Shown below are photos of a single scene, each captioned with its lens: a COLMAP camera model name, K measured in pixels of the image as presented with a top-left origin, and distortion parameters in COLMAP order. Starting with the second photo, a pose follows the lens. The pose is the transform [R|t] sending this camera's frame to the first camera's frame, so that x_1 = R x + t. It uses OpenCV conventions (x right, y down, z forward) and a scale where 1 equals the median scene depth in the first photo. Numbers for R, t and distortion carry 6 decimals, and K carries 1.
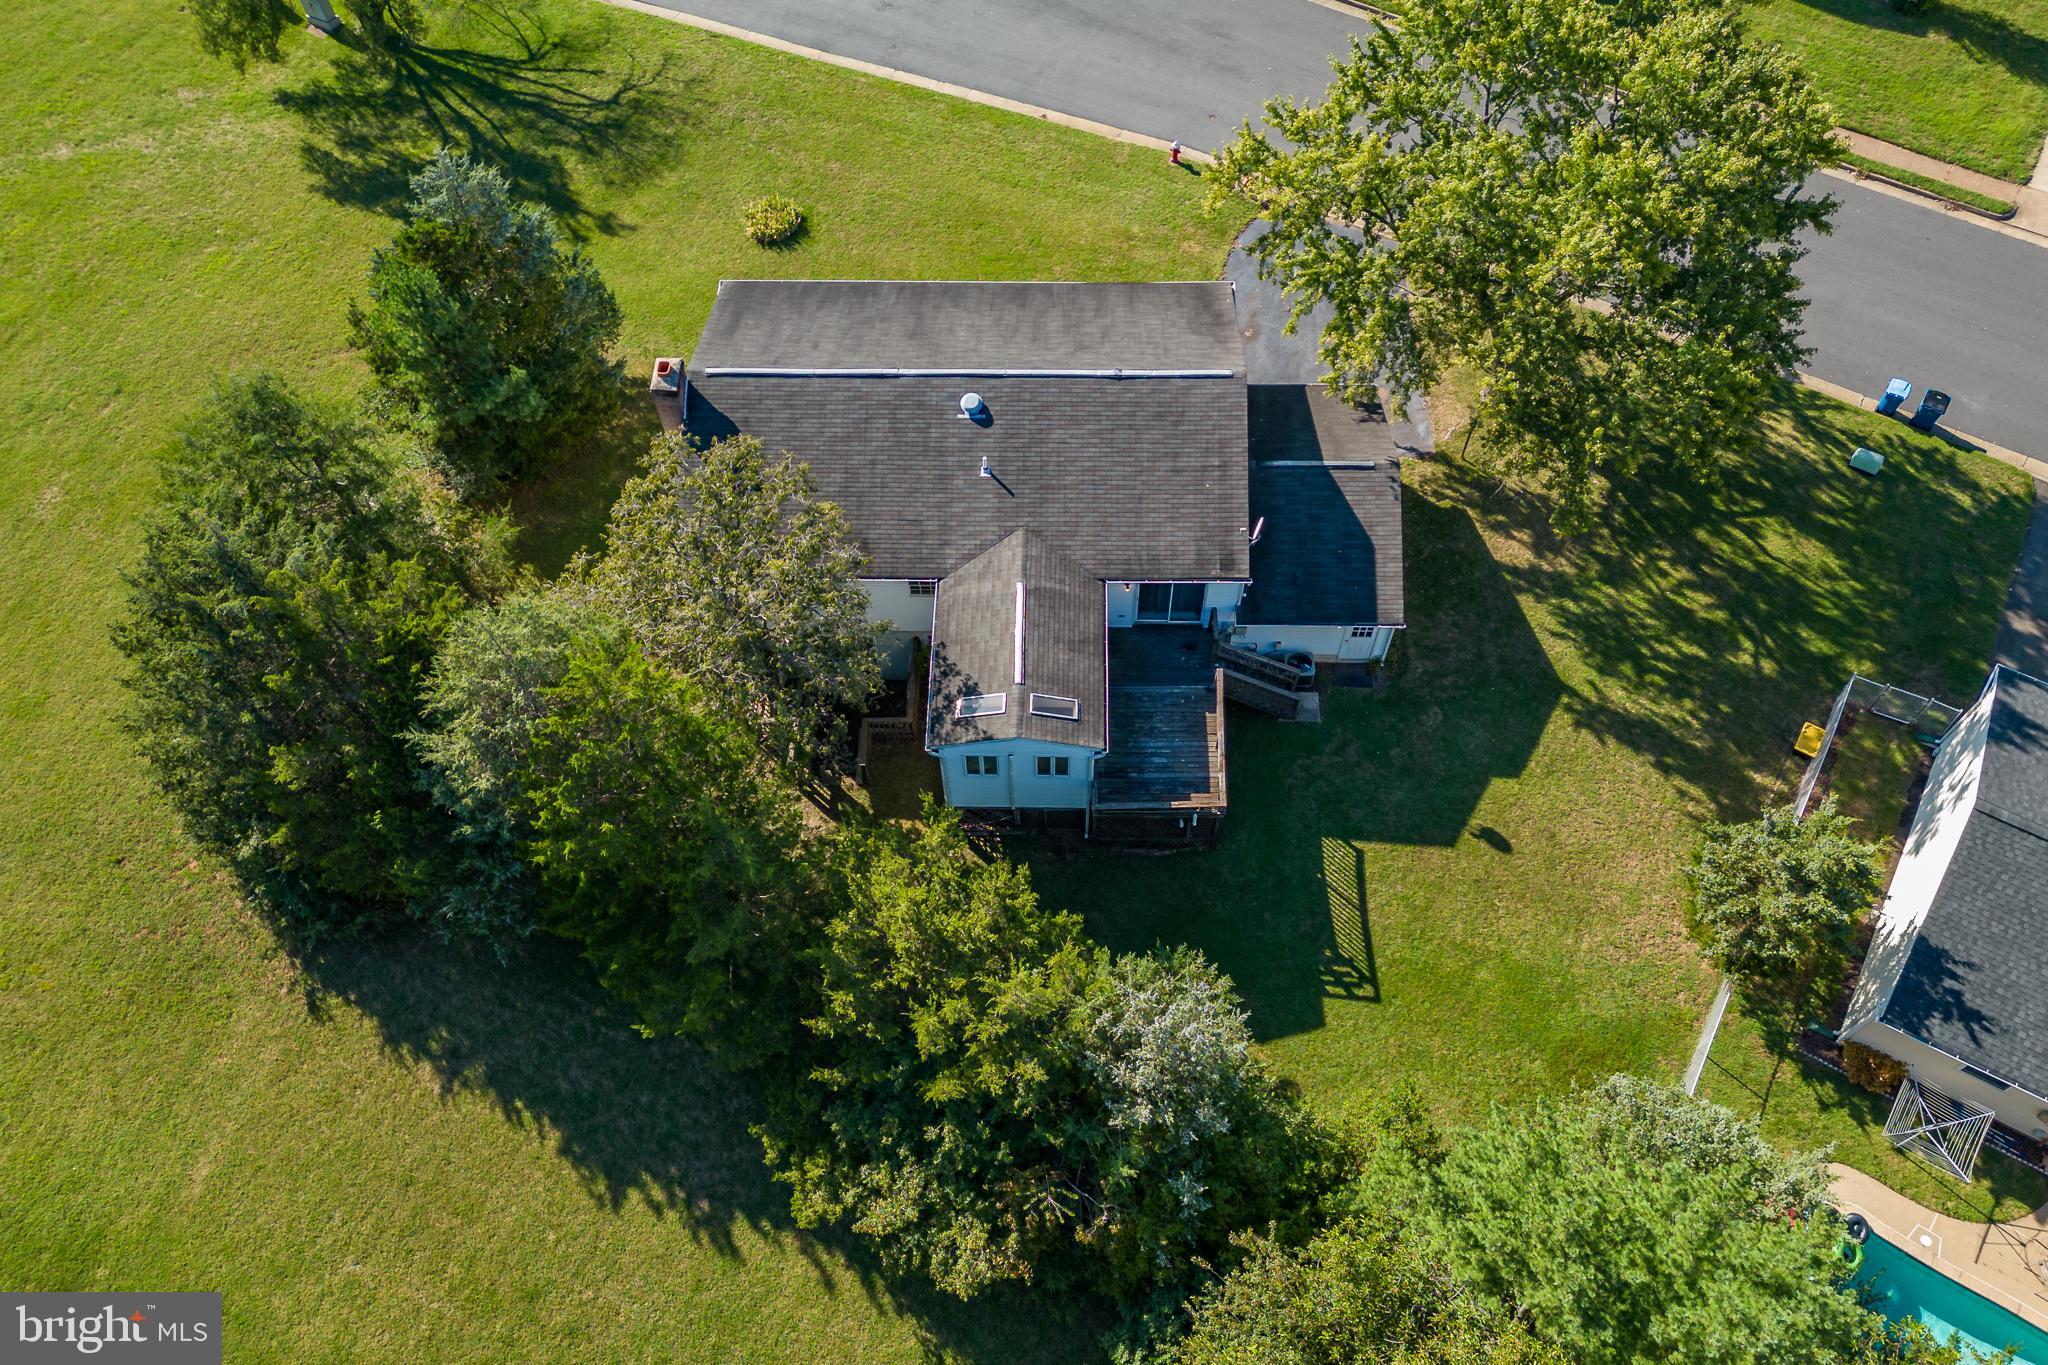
lens RADIAL K [[1420.2, 0, 1027.5], [0, 1420.2, 781.1], [0, 0, 1]] dist [0.057808, -0.050194]
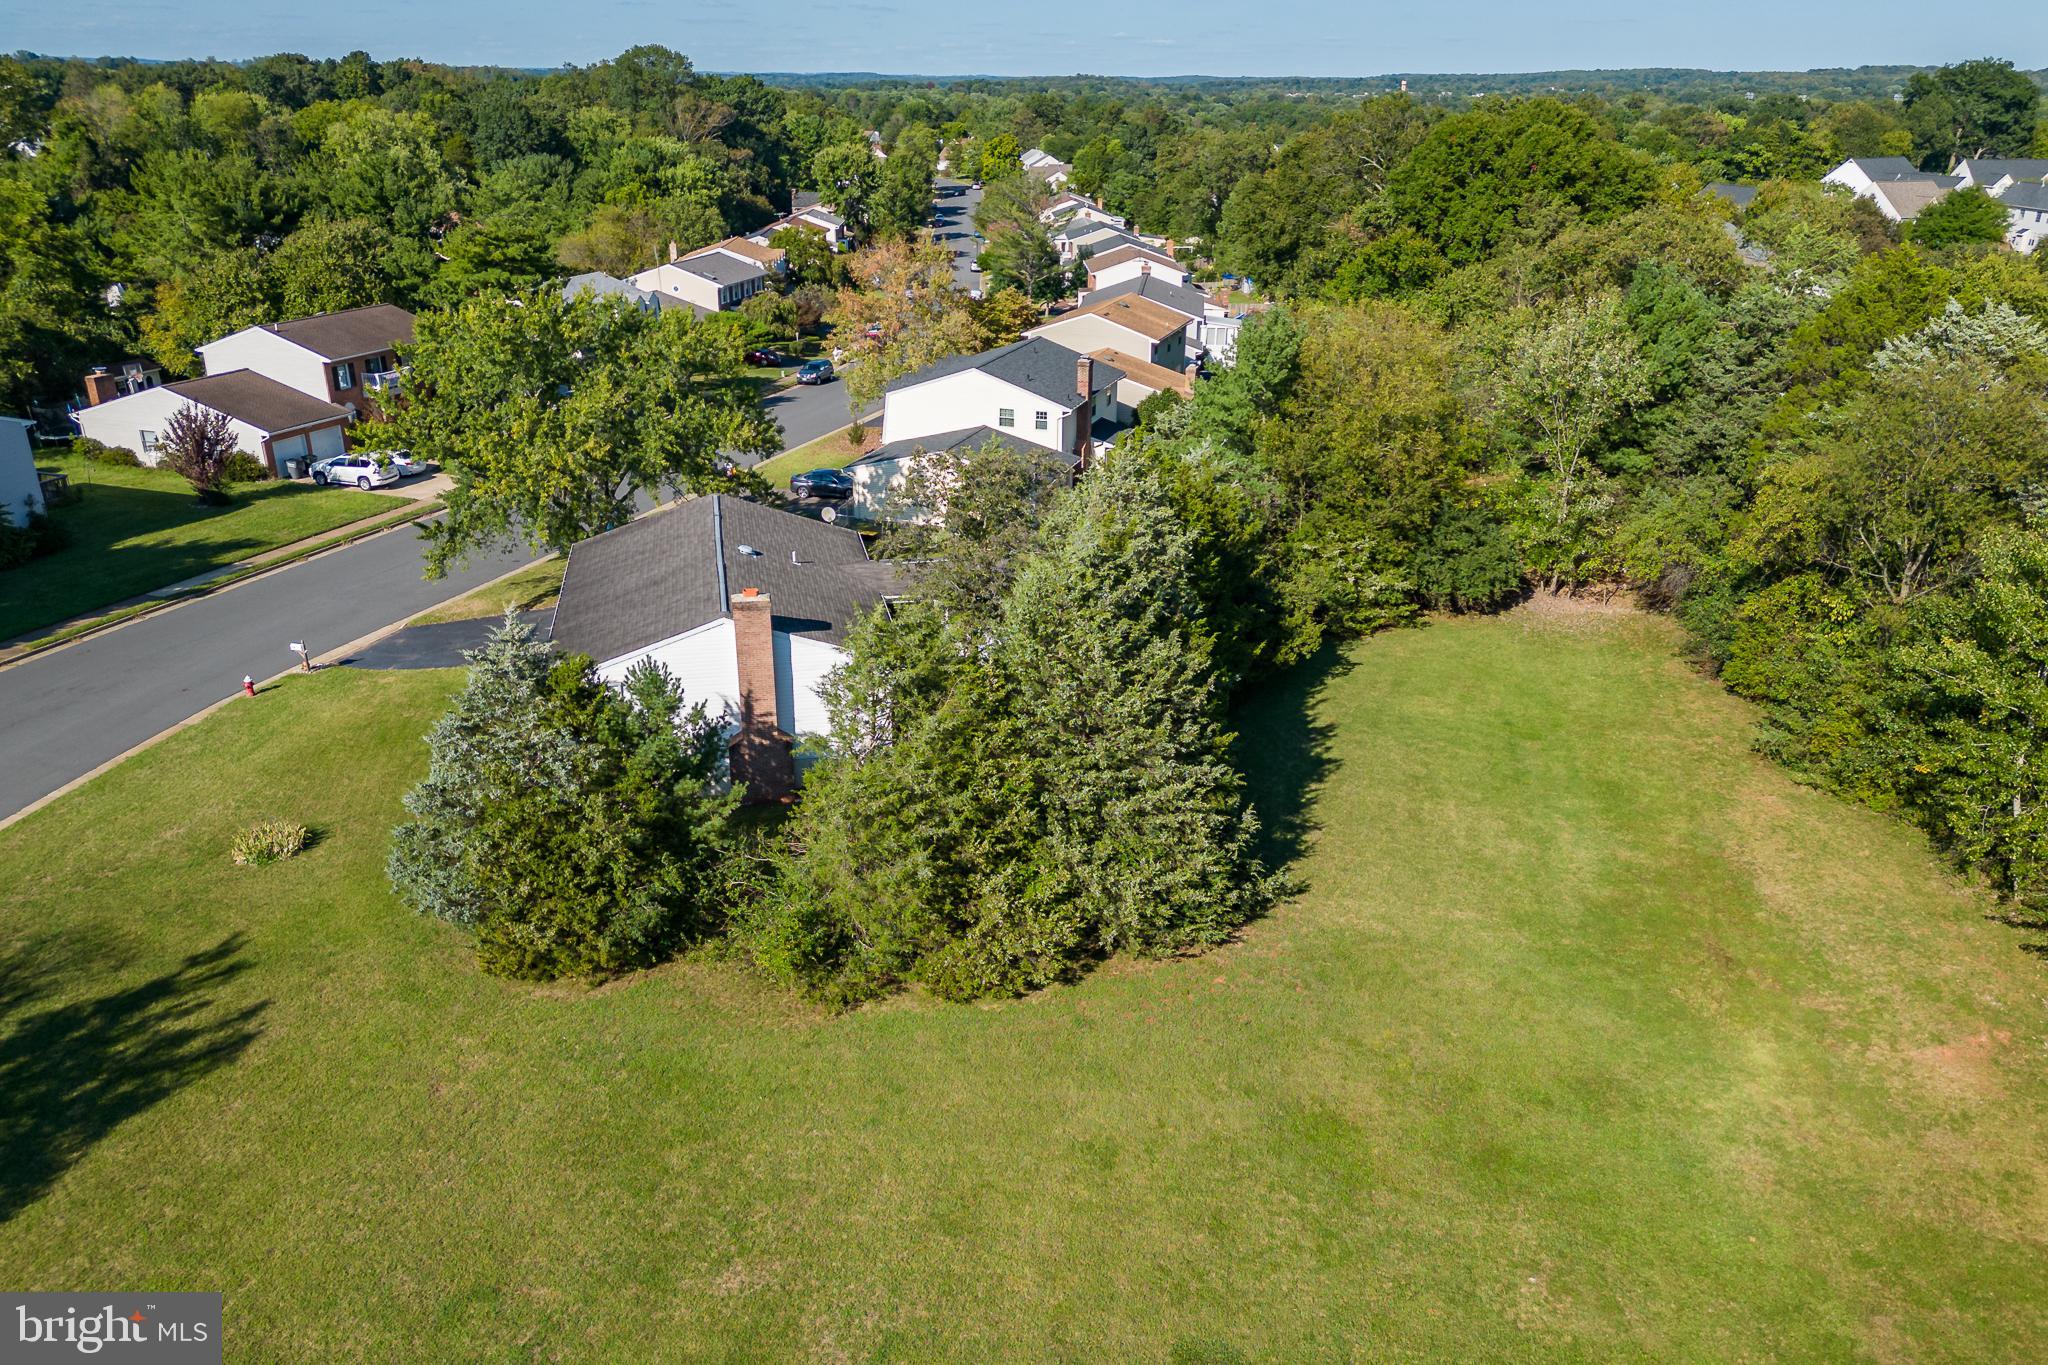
lens RADIAL K [[1490.2, 0, 1019.1], [0, 1490.2, 695.4], [0, 0, 1]] dist [0.054749, -0.044295]
pose [[-0.222077, -0.353579, 0.908660, -1.421079], [0.844407, 0.396209, 0.360547, -0.501750], [-0.487502, 0.847349, 0.210576, 0.702855]]
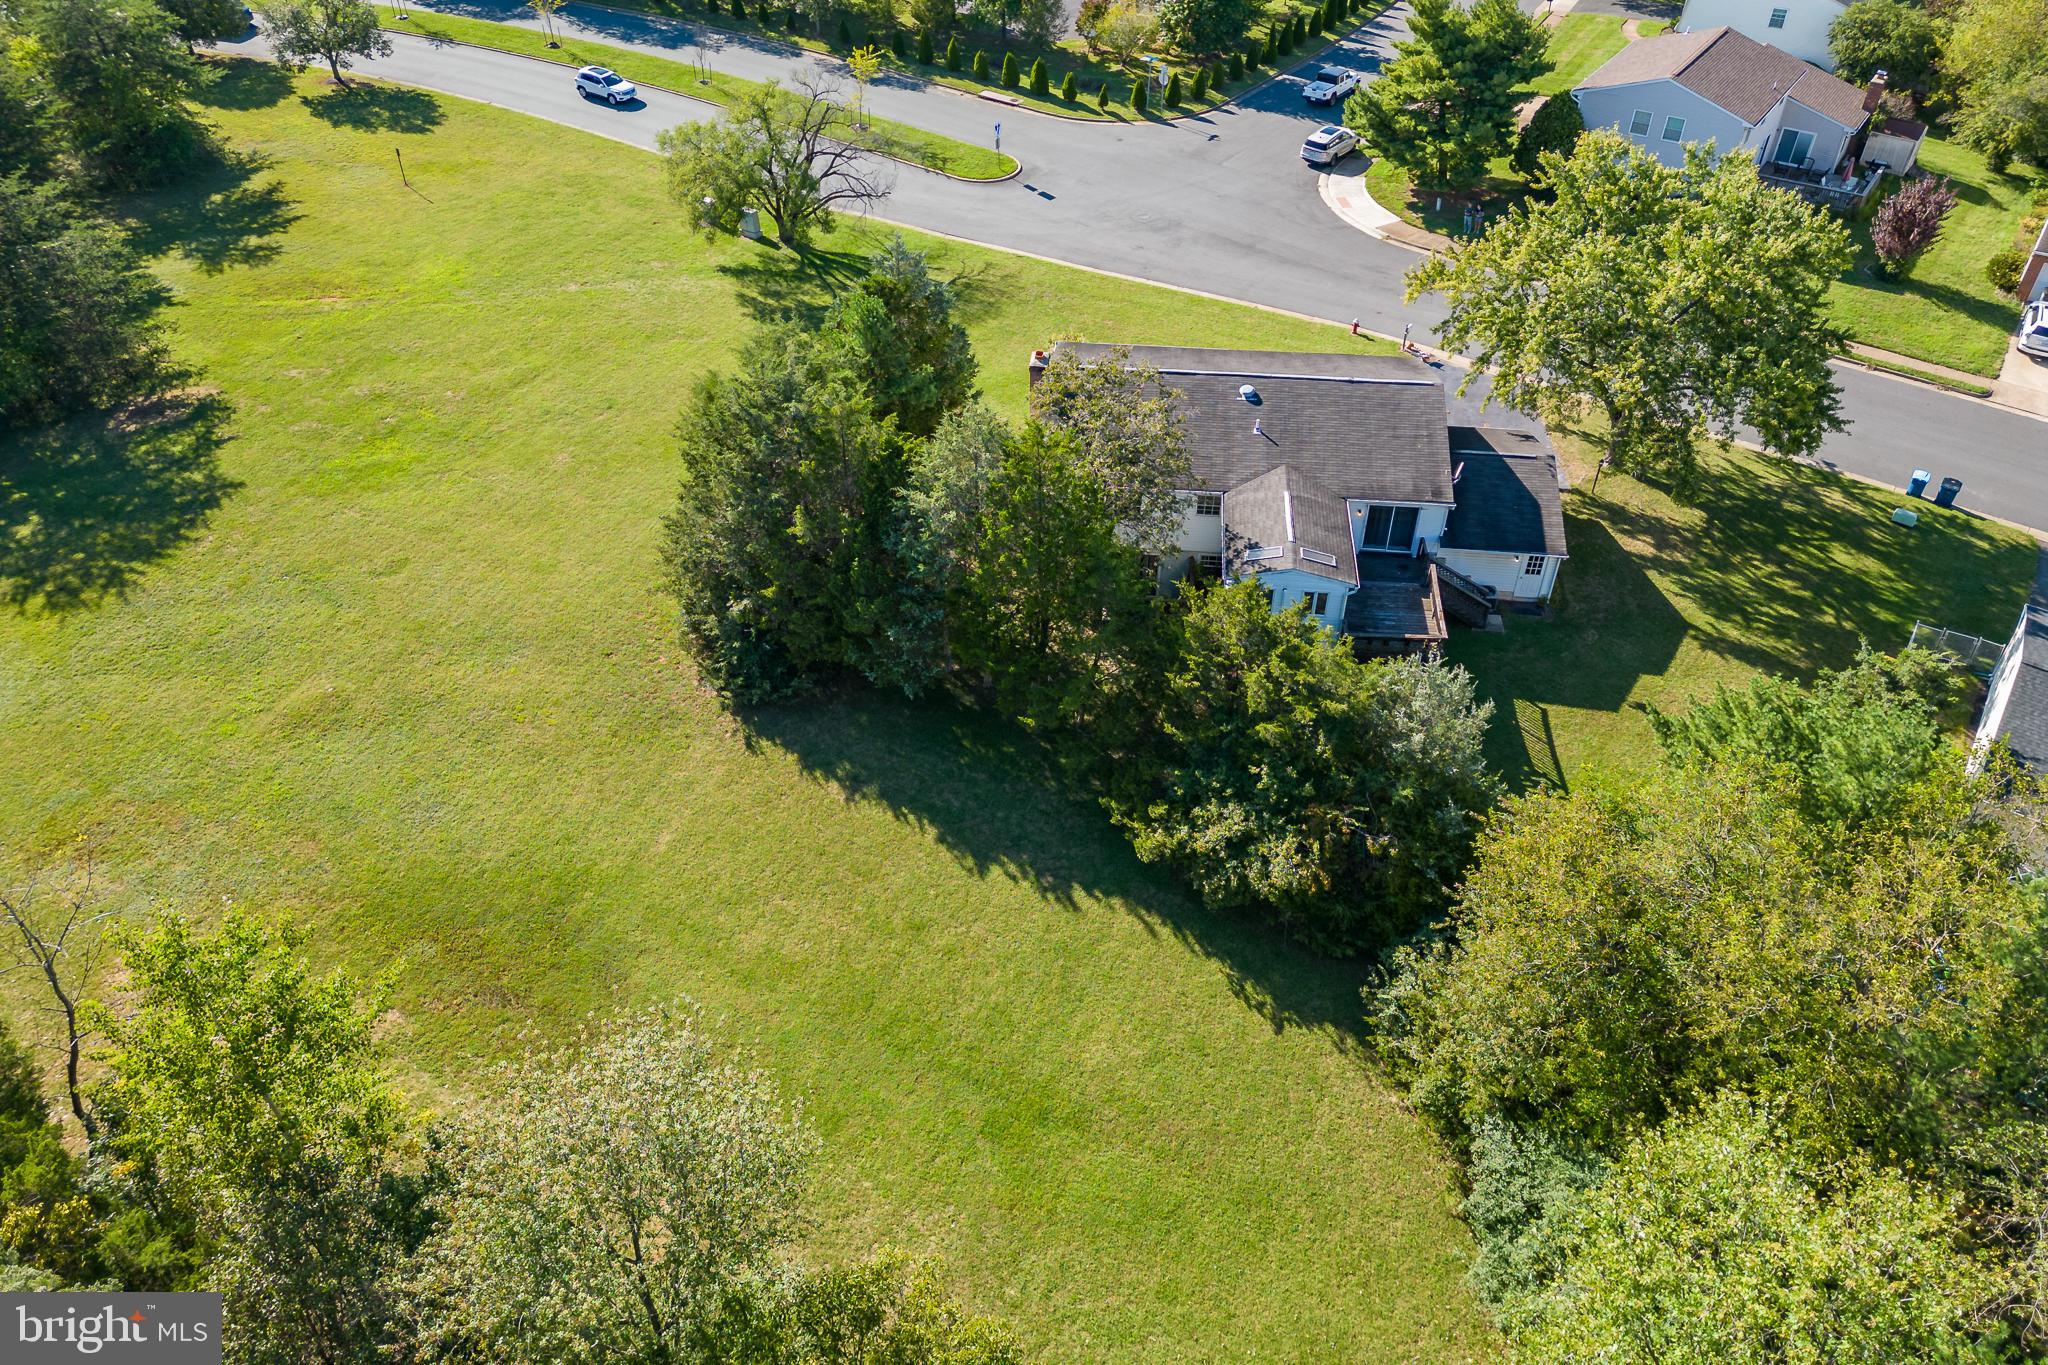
lens RADIAL K [[1420.2, 0, 1024.7], [0, 1420.2, 598.2], [0, 0, 1]] dist [0.057808, -0.050194]
pose [[0.996607, 0.064186, -0.051527, -0.178929], [-0.079066, 0.920551, -0.382536, 0.499269], [0.022880, 0.385312, 0.922503, -0.252701]]
